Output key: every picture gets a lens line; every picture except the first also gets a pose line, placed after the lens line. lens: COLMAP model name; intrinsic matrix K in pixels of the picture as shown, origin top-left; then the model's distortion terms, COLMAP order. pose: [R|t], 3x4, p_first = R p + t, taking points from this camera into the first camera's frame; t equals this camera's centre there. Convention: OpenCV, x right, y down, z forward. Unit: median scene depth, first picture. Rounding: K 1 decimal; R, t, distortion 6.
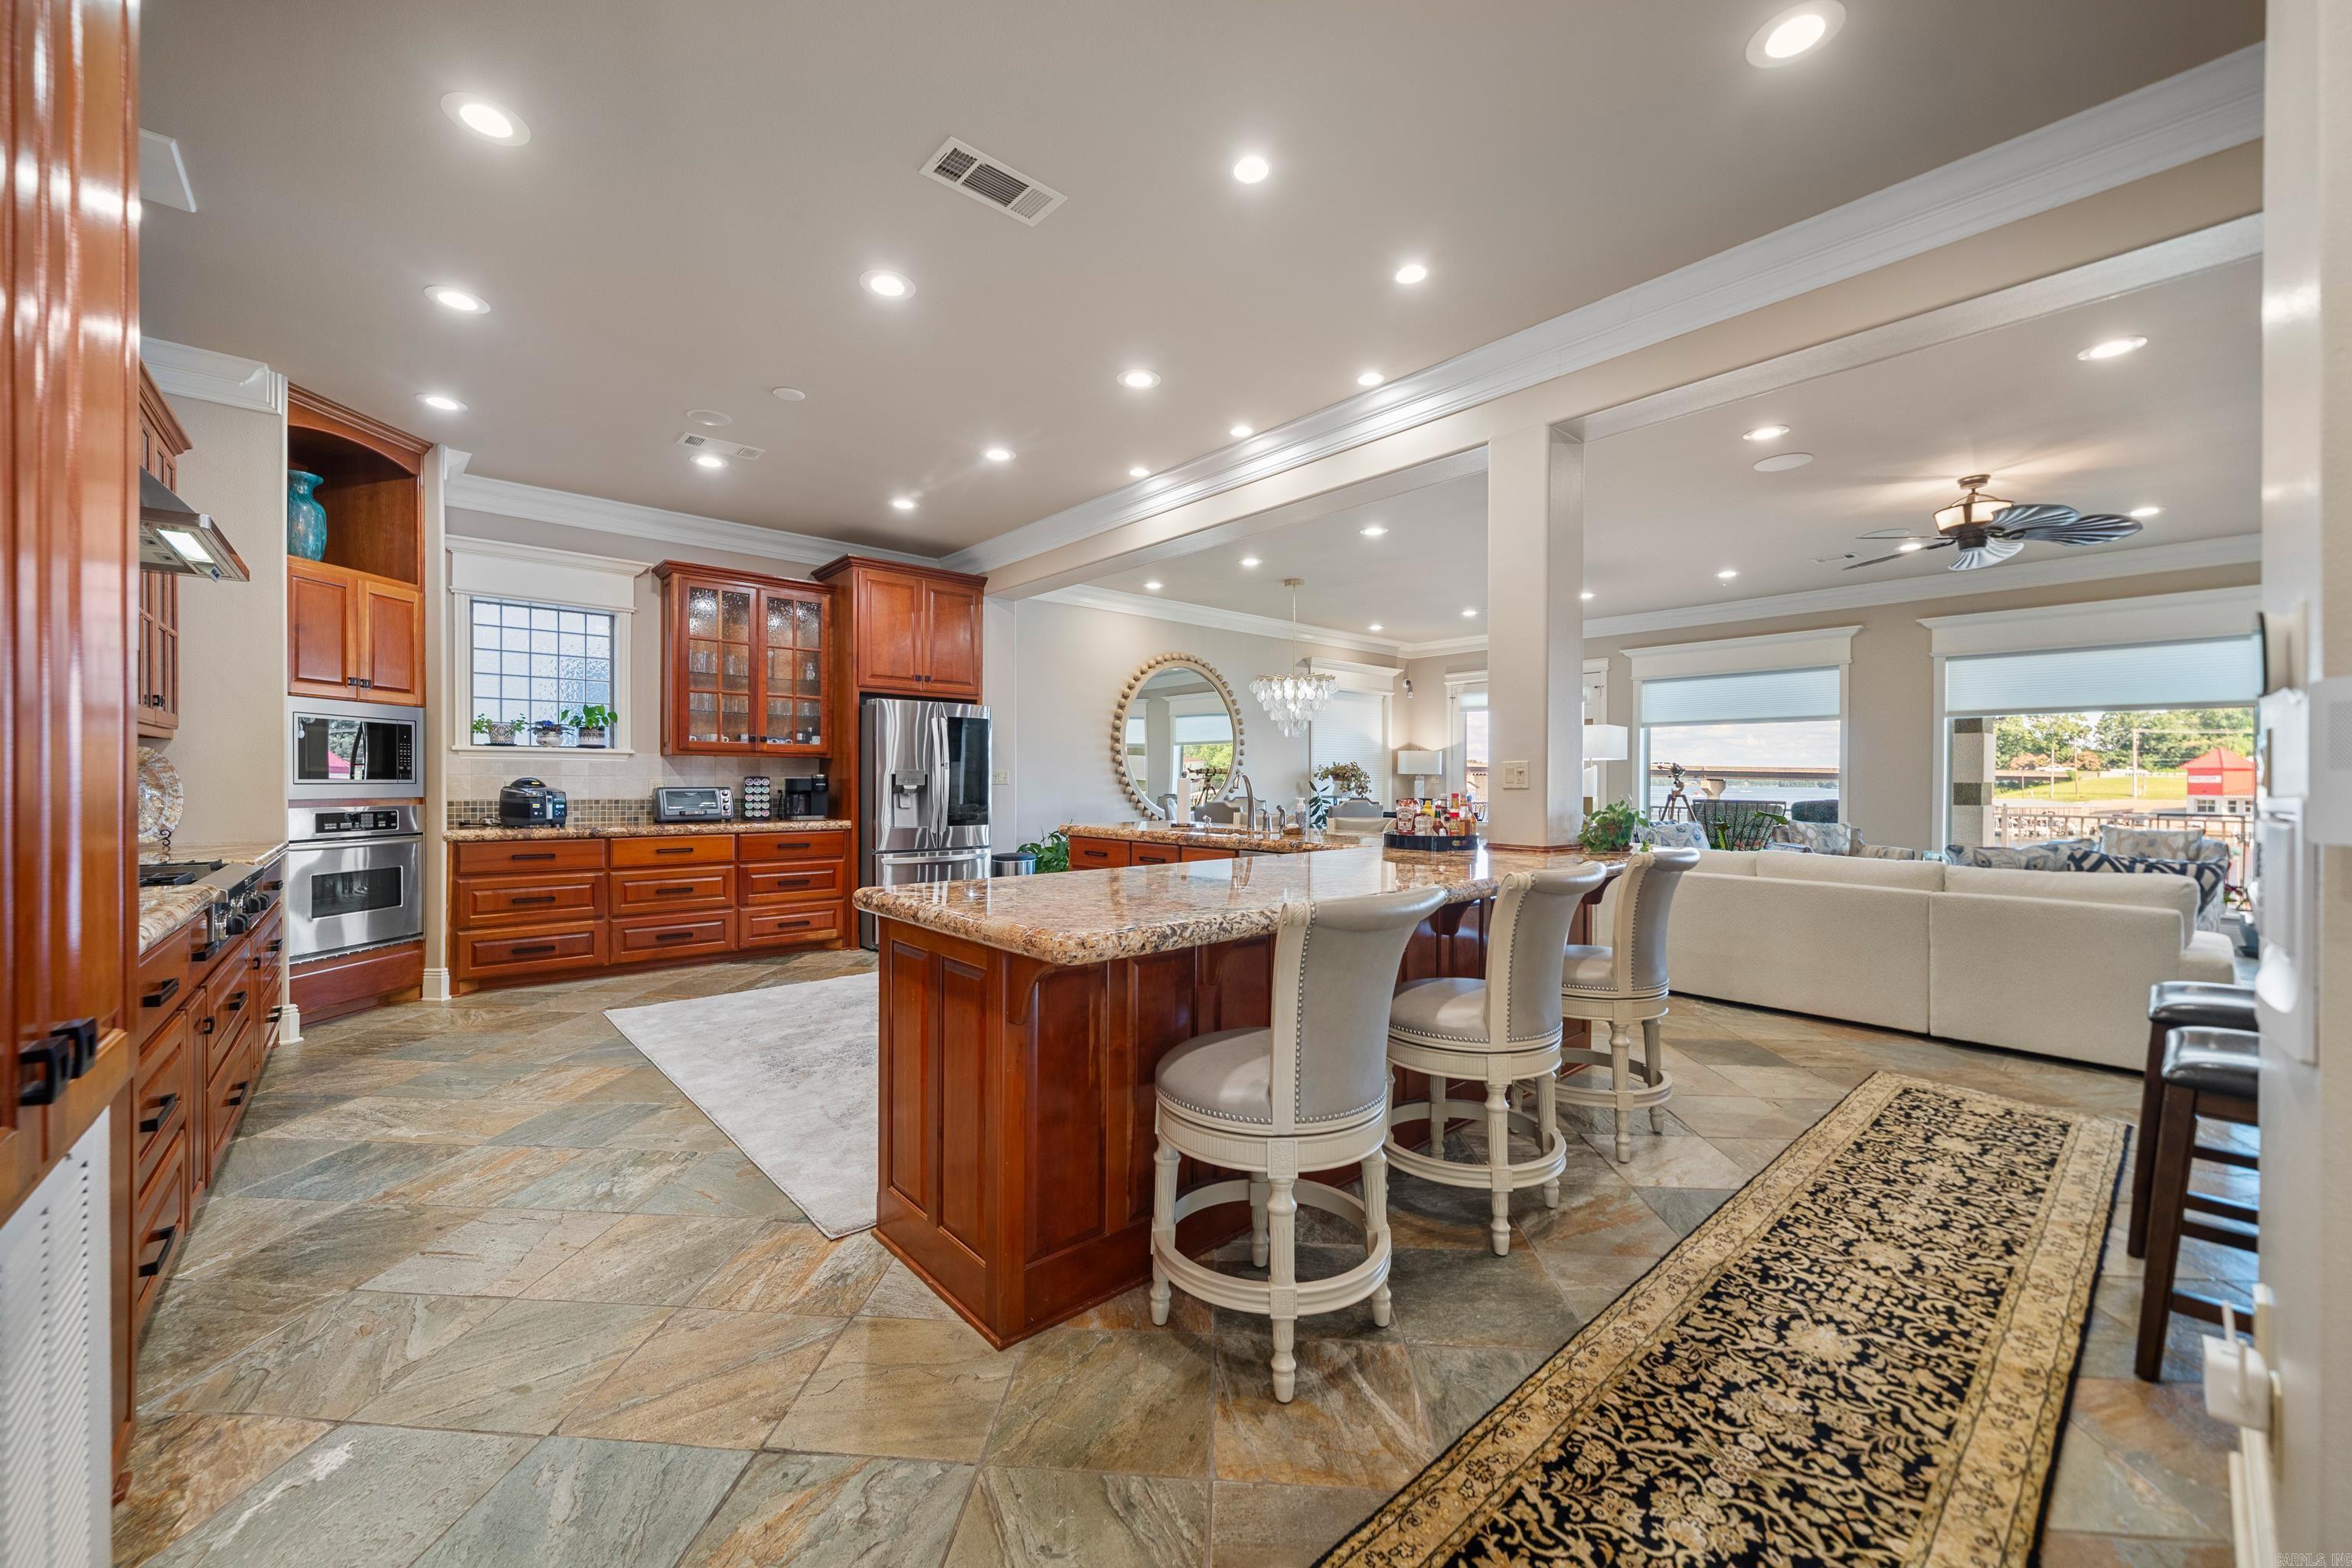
lens RADIAL K [[889.2, 0, 1173.5], [0, 889.2, 786.3], [0, 0, 1]] dist [-0.000474, -0.000038]
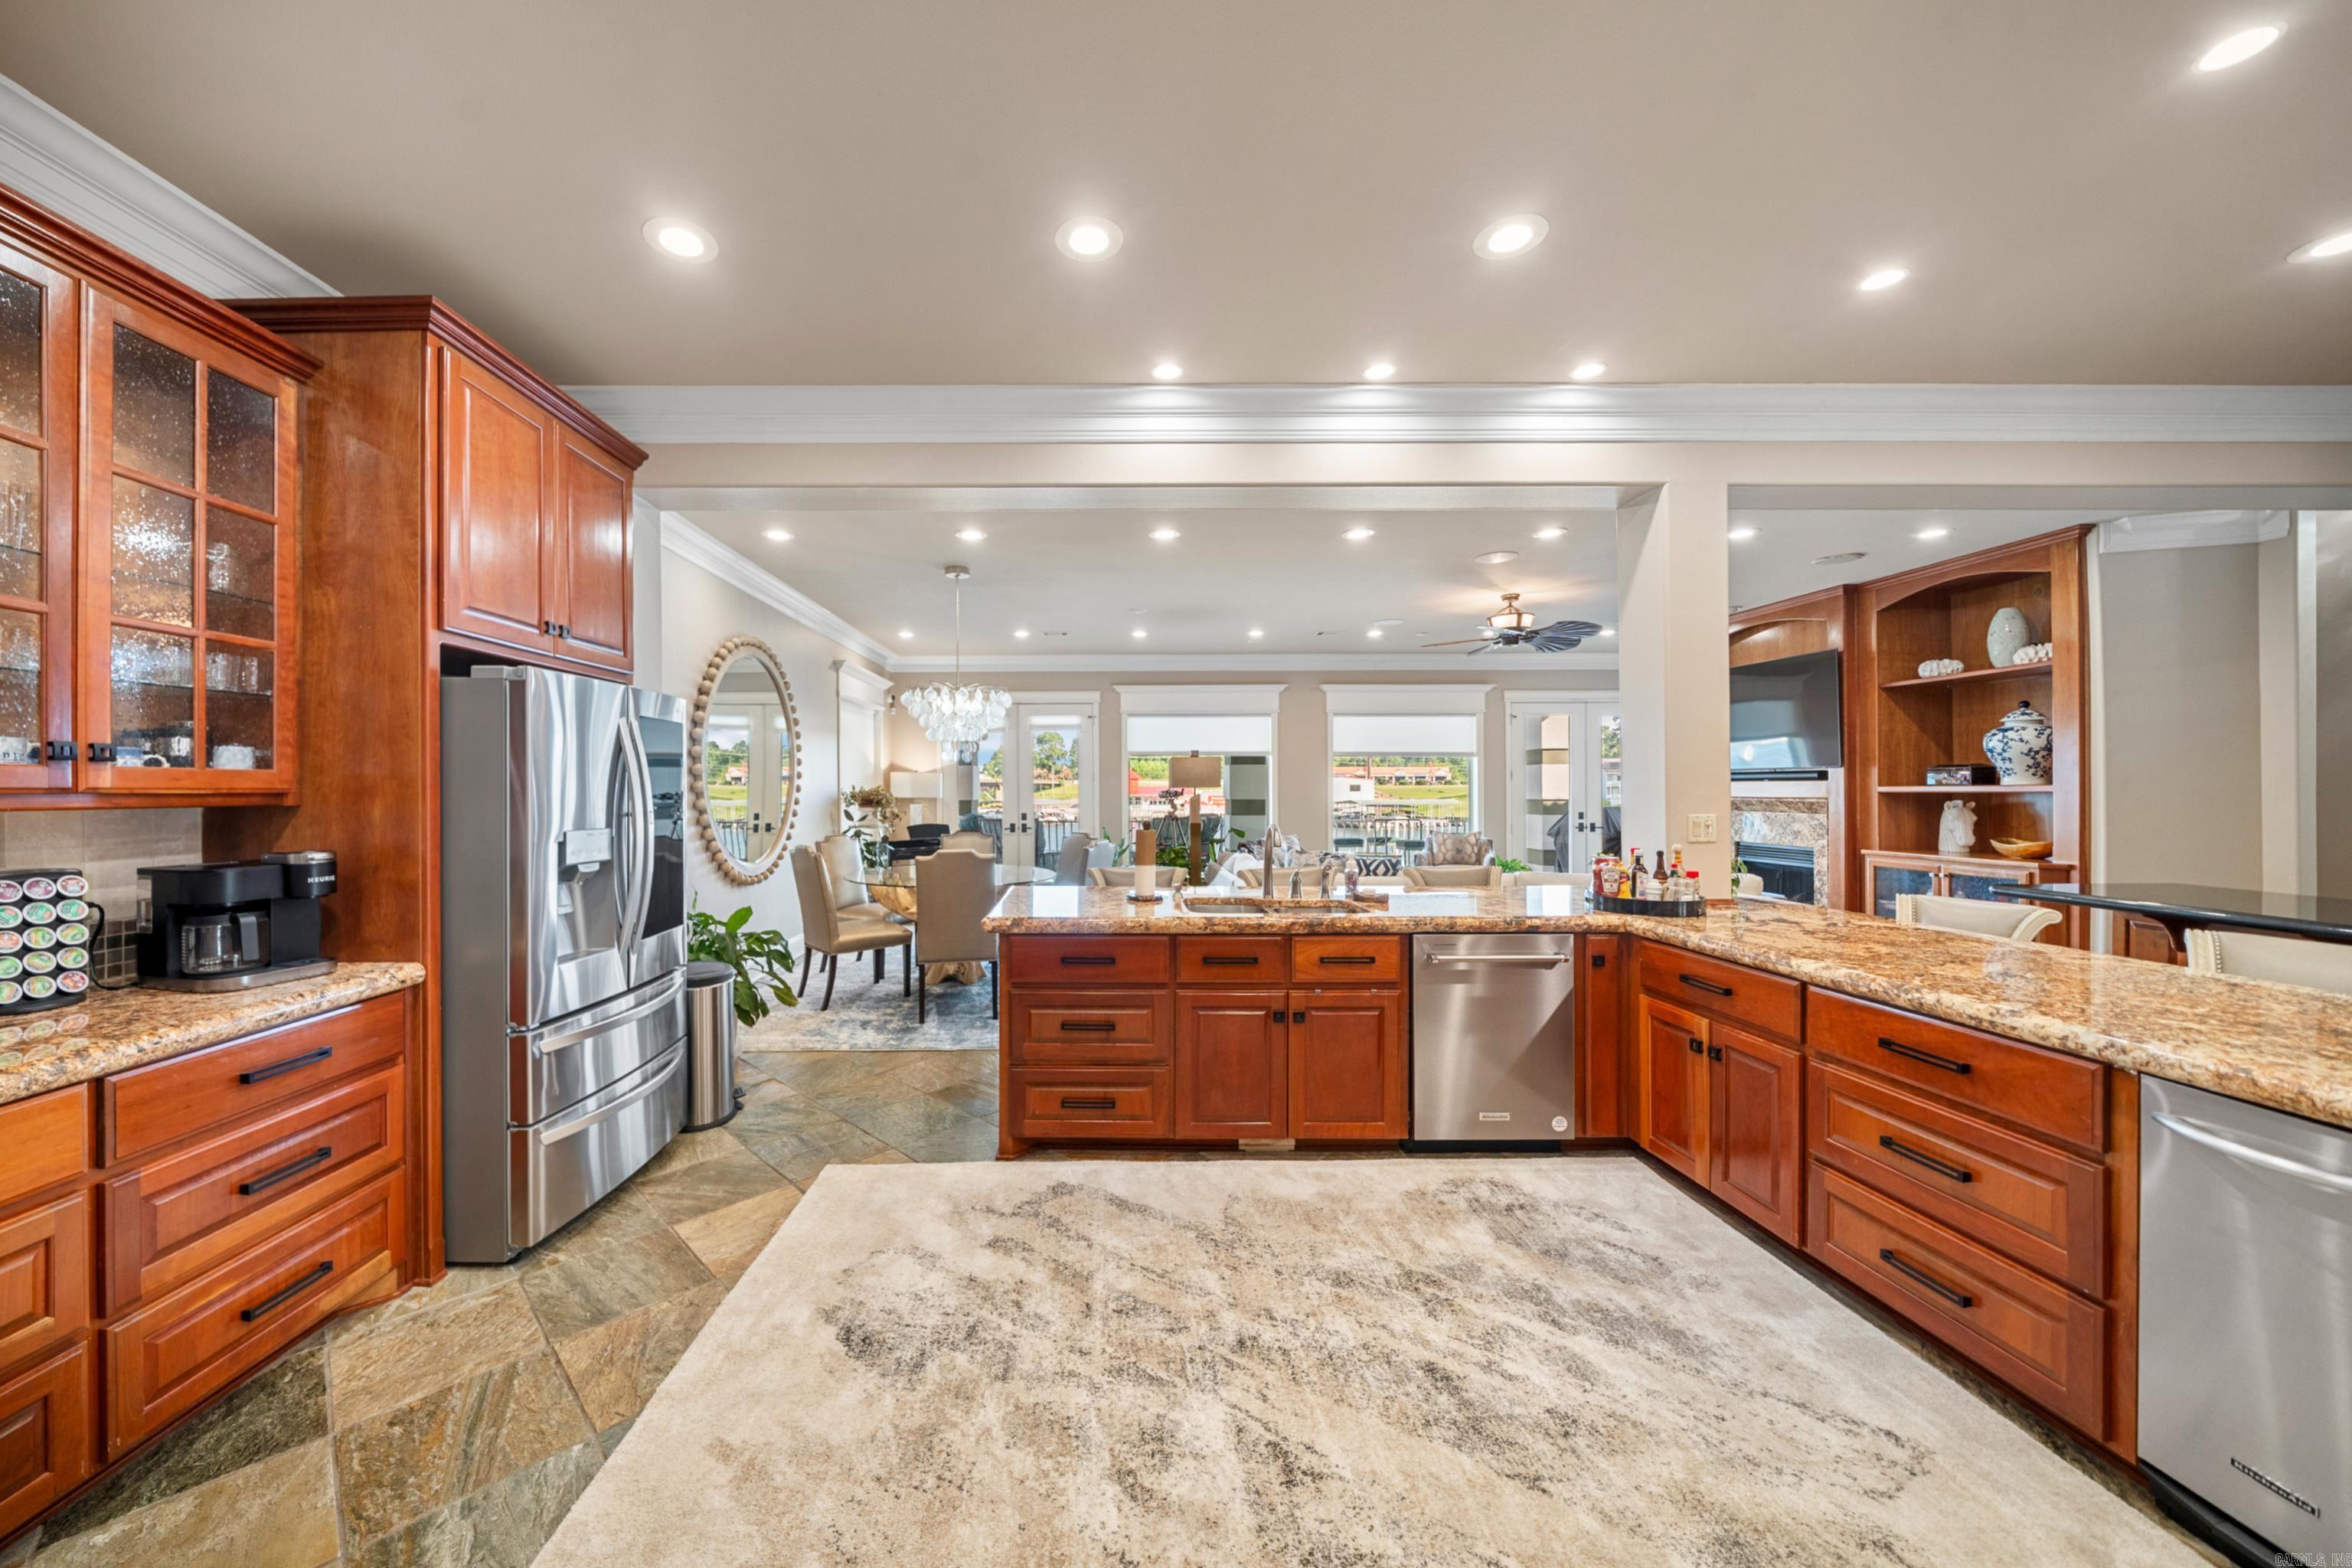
lens RADIAL K [[825.6, 0, 1165.5], [0, 825.6, 781.3], [0, 0, 1]] dist [-0.000070, -0.000007]
pose [[0.663316, 0.003676, 0.748330, -0.416806], [0.009941, 0.999856, -0.013722, -0.034441], [-0.748273, 0.016541, 0.663185, 0.500075]]
